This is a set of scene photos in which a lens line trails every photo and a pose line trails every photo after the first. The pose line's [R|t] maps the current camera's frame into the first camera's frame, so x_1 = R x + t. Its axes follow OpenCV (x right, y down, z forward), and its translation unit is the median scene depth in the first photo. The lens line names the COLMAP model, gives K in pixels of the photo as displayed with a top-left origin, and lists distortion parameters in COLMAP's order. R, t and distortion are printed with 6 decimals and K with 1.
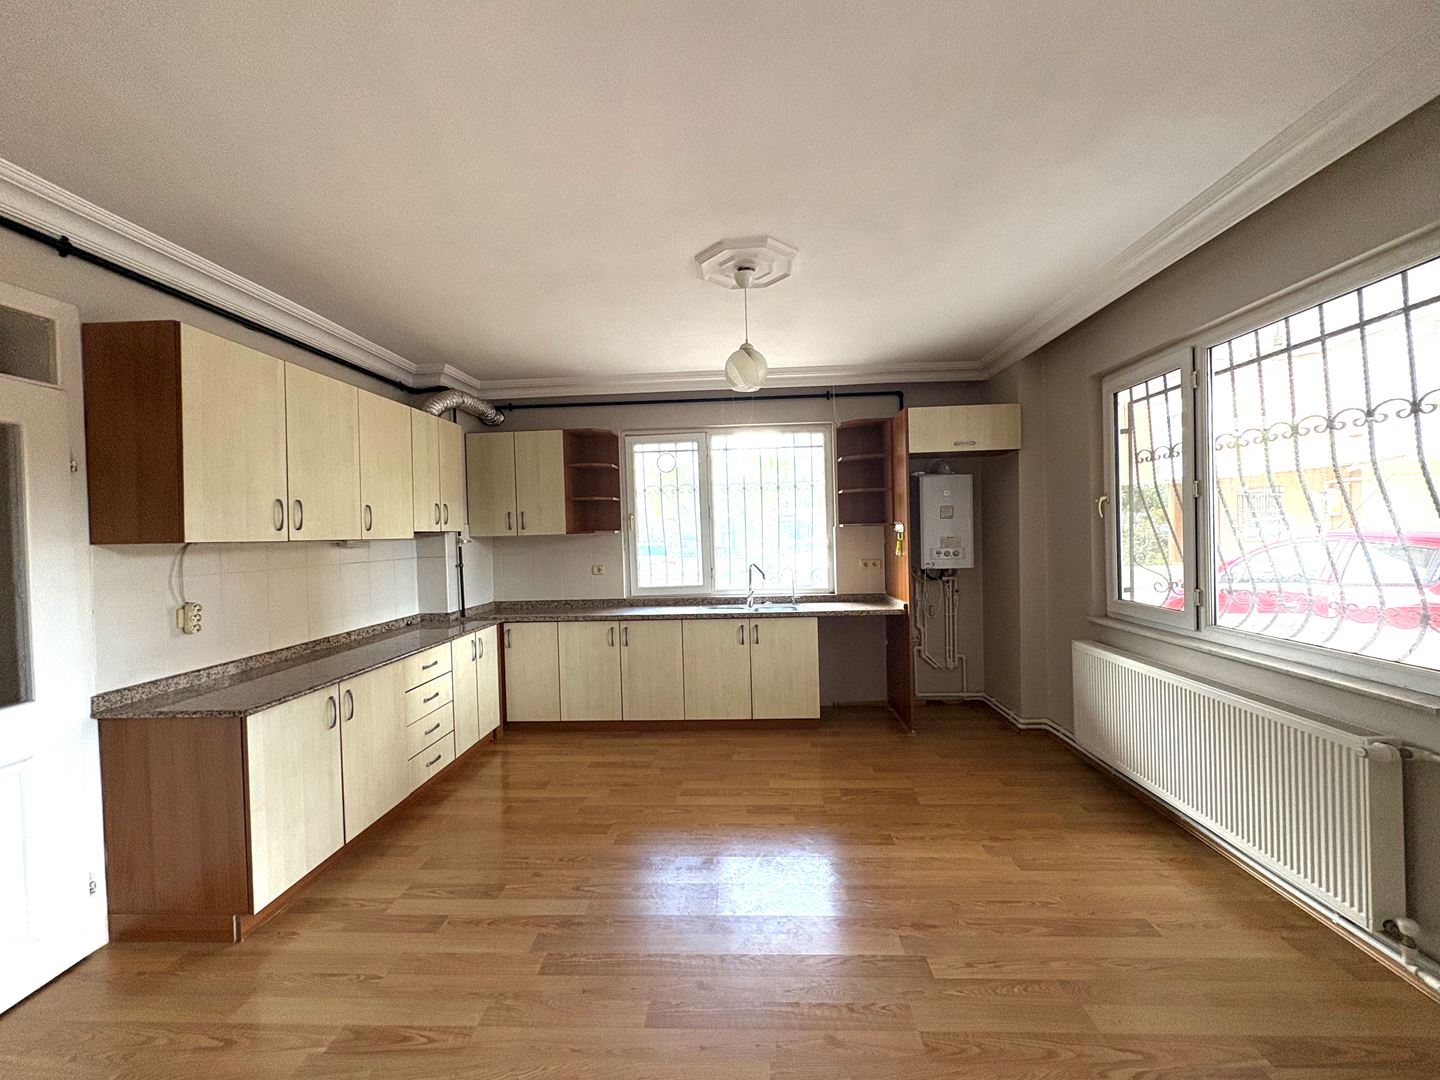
lens RADIAL K [[573.9, 0, 720.5], [0, 573.9, 540.2], [0, 0, 1]] dist [-0.001468, 0.000256]
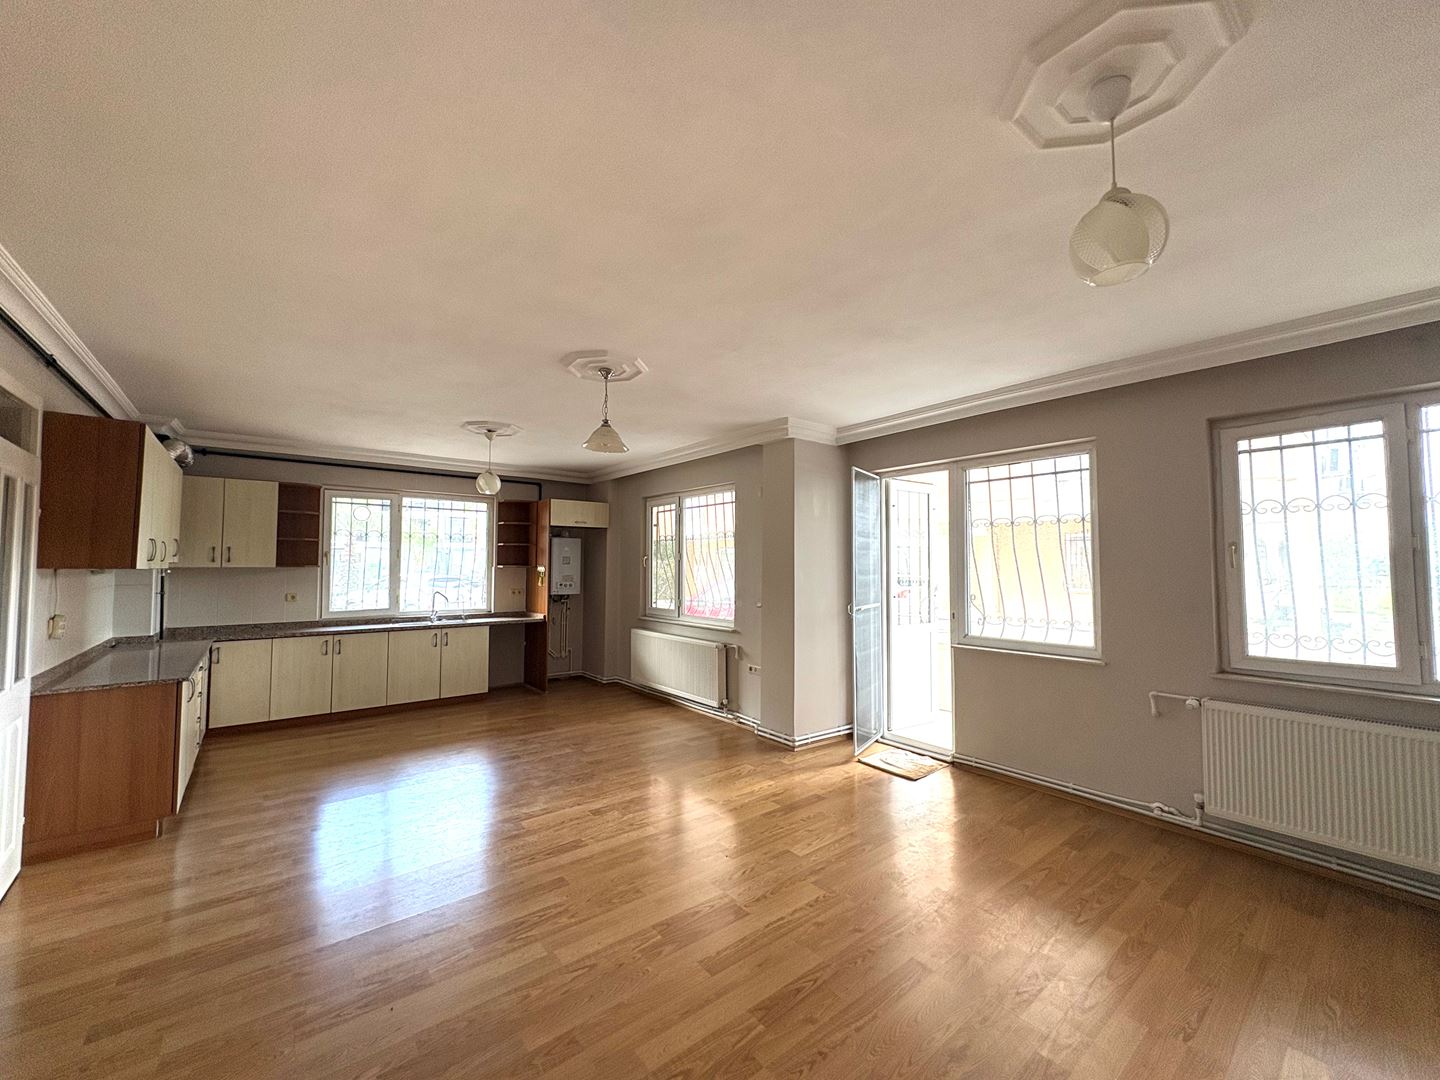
lens RADIAL K [[573.9, 0, 720.5], [0, 573.9, 540.2], [0, 0, 1]] dist [-0.001468, 0.000256]
pose [[0.746616, 0.059283, 0.662609, -0.427685], [-0.013393, 0.997159, -0.074123, 0.011356], [-0.665121, 0.046467, 0.745289, -0.611908]]
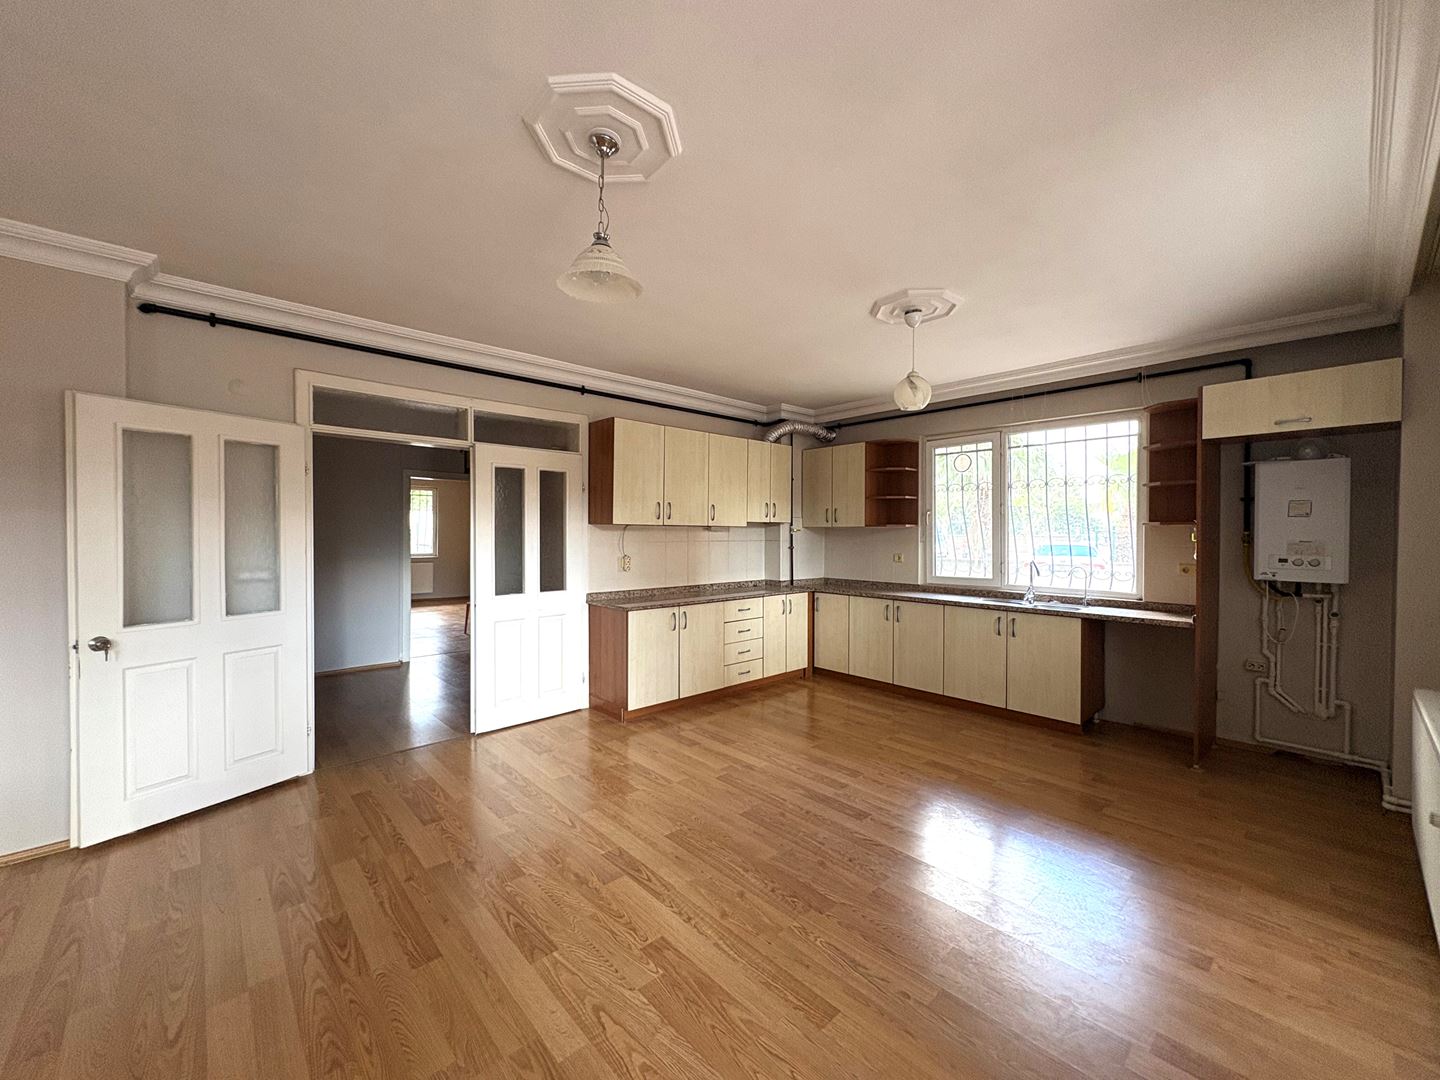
lens RADIAL K [[573.9, 0, 720.5], [0, 573.9, 540.2], [0, 0, 1]] dist [-0.001468, 0.000256]
pose [[0.710056, 0.038250, -0.703105, 0.433802], [-0.033140, 0.999232, 0.020891, 0.003623], [0.703364, 0.008467, 0.710779, -0.108971]]
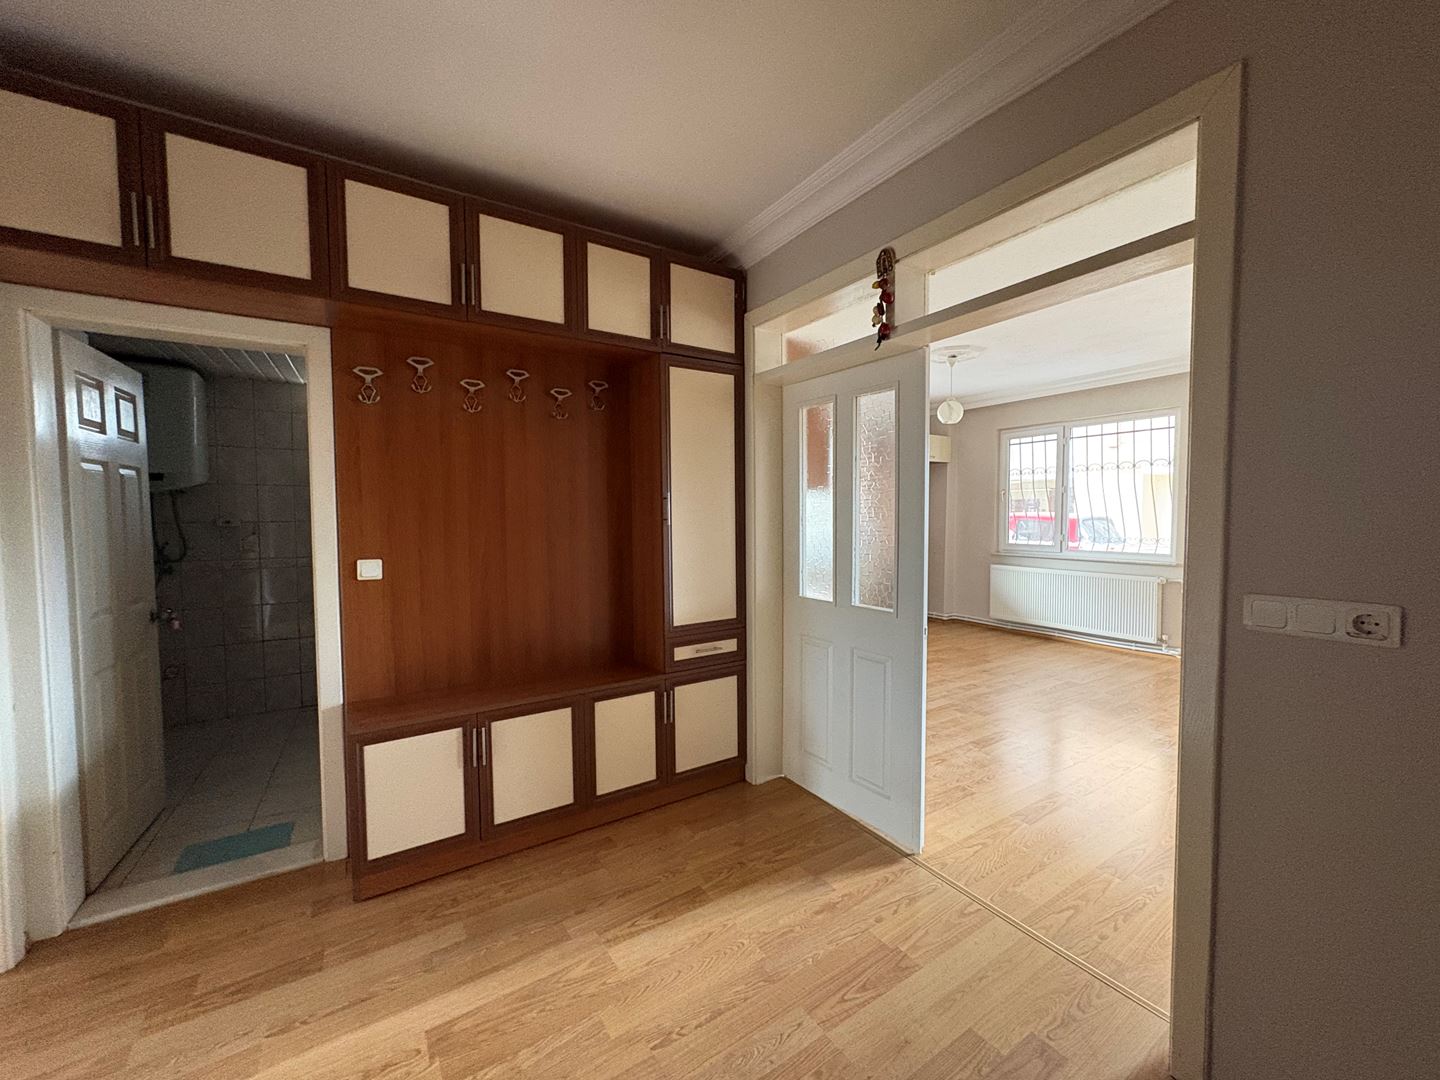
lens RADIAL K [[573.9, 0, 720.5], [0, 573.9, 540.2], [0, 0, 1]] dist [-0.001468, 0.000256]
pose [[0.812249, -0.006066, 0.583279, -1.107001], [-0.005245, 0.999830, 0.017702, 0.055934], [-0.583287, -0.017438, 0.812079, -0.038339]]
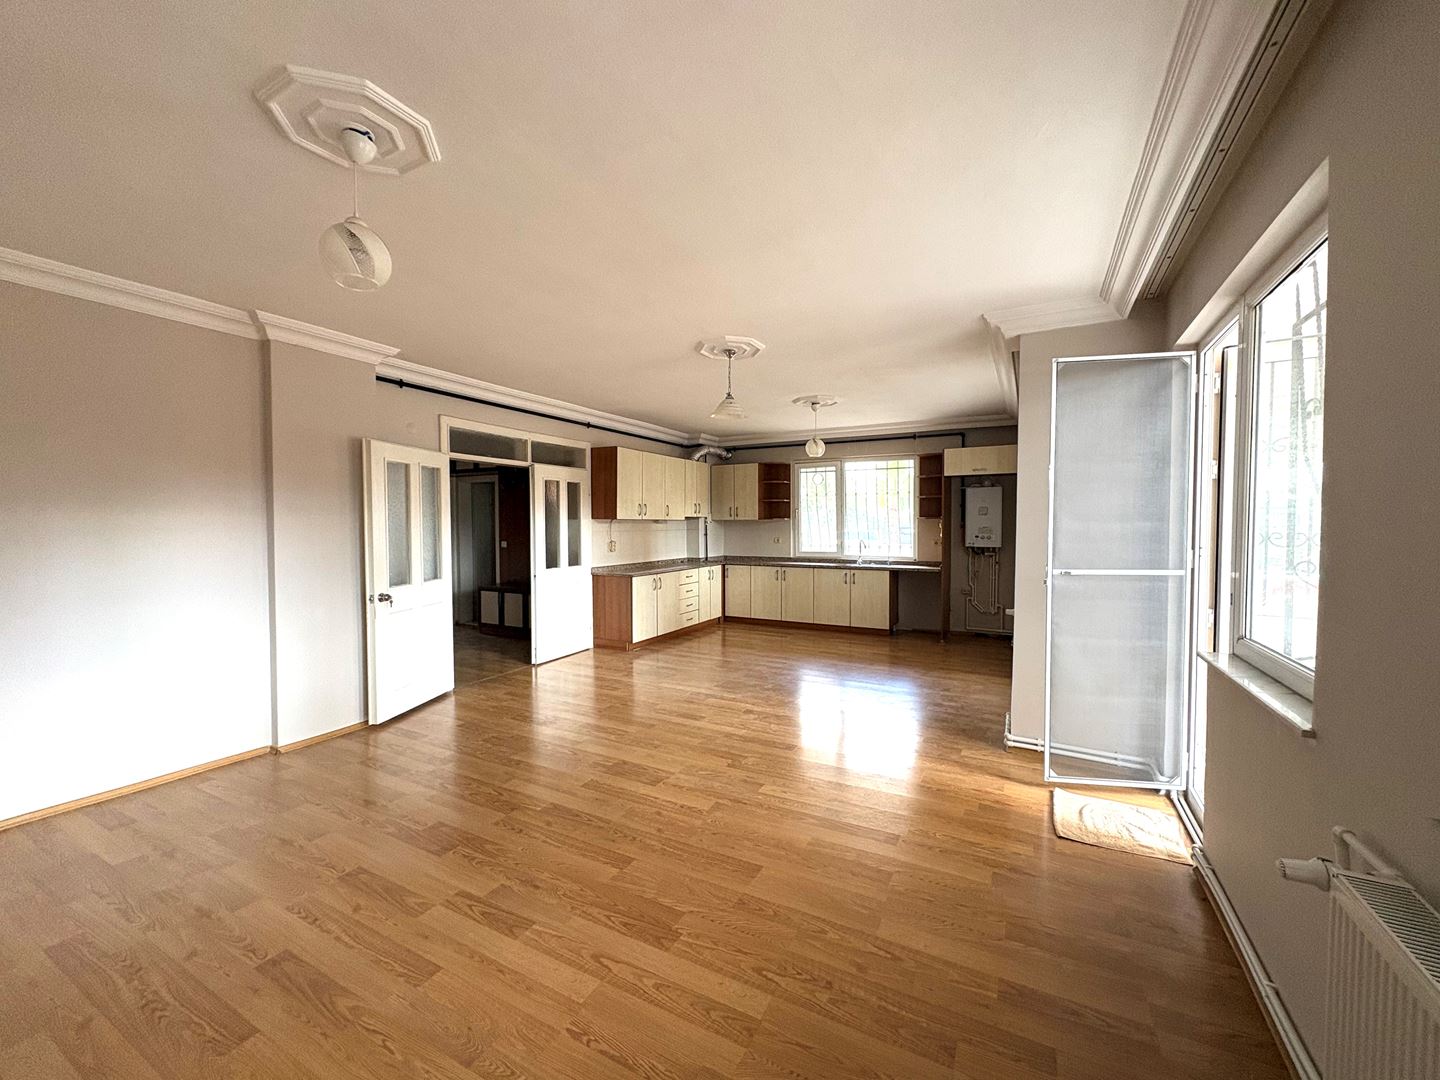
lens RADIAL K [[573.9, 0, 720.5], [0, 573.9, 540.2], [0, 0, 1]] dist [-0.001468, 0.000256]
pose [[0.903180, 0.037393, -0.427631, 0.472797], [-0.028242, 0.999217, 0.027727, 0.008858], [0.428332, -0.012965, 0.903528, -0.825214]]
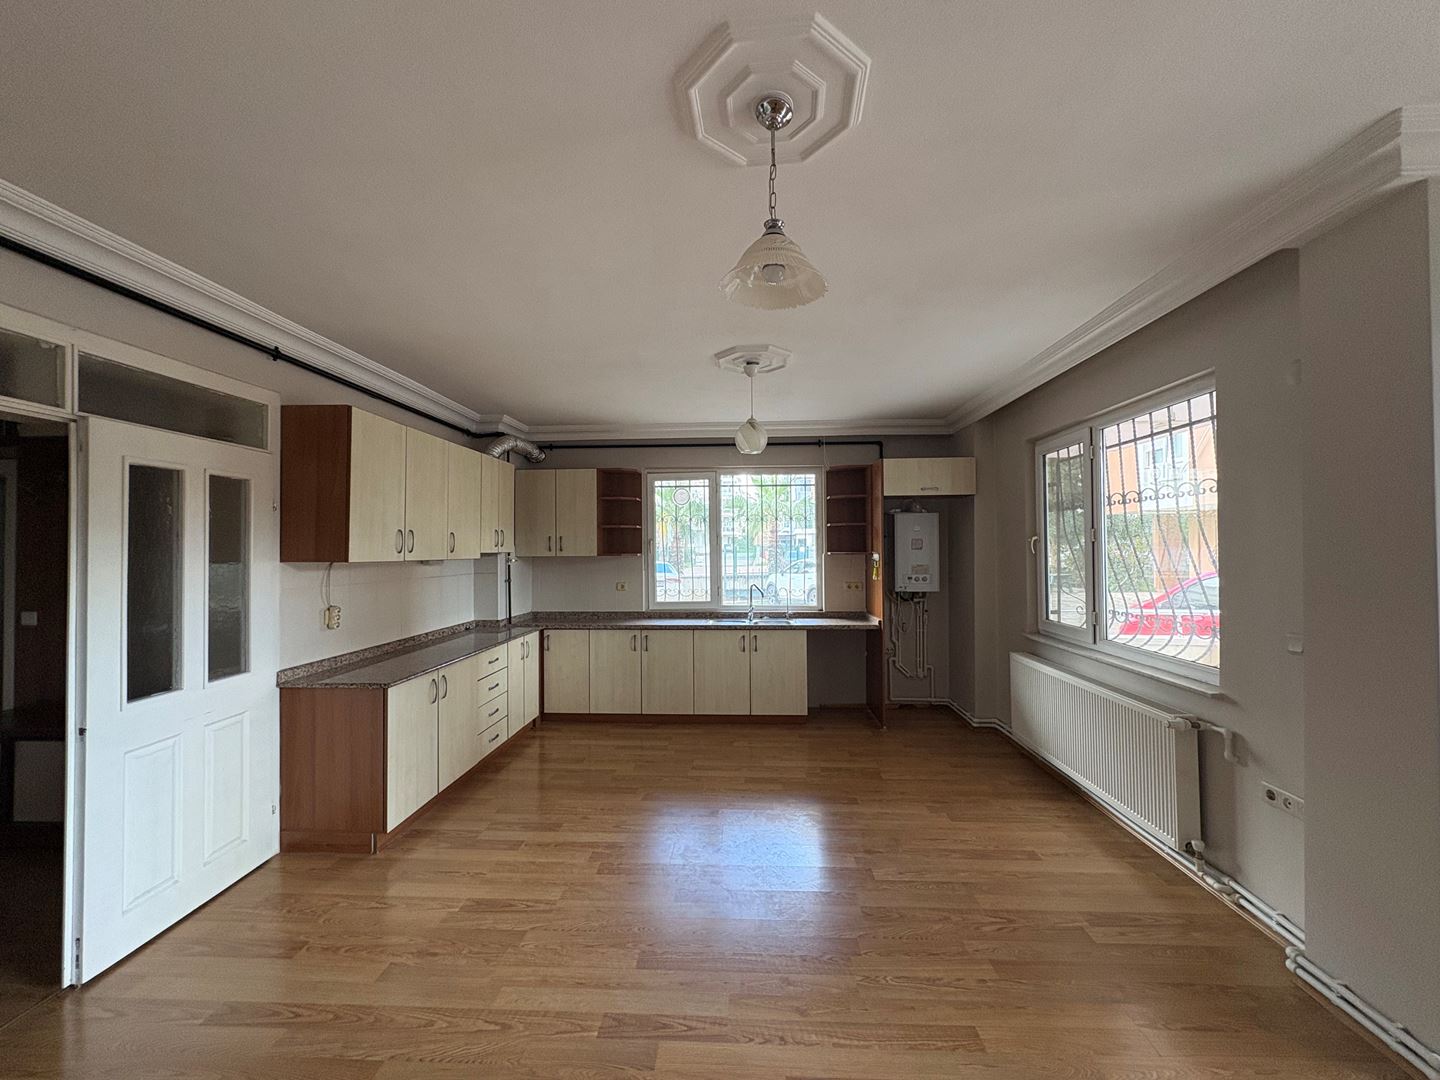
lens RADIAL K [[573.9, 0, 720.5], [0, 573.9, 540.2], [0, 0, 1]] dist [-0.001468, 0.000256]
pose [[0.999785, 0.020570, -0.002714, -0.012167], [-0.020644, 0.999314, -0.030738, -0.013675], [0.002080, 0.030787, 0.999524, -0.216694]]
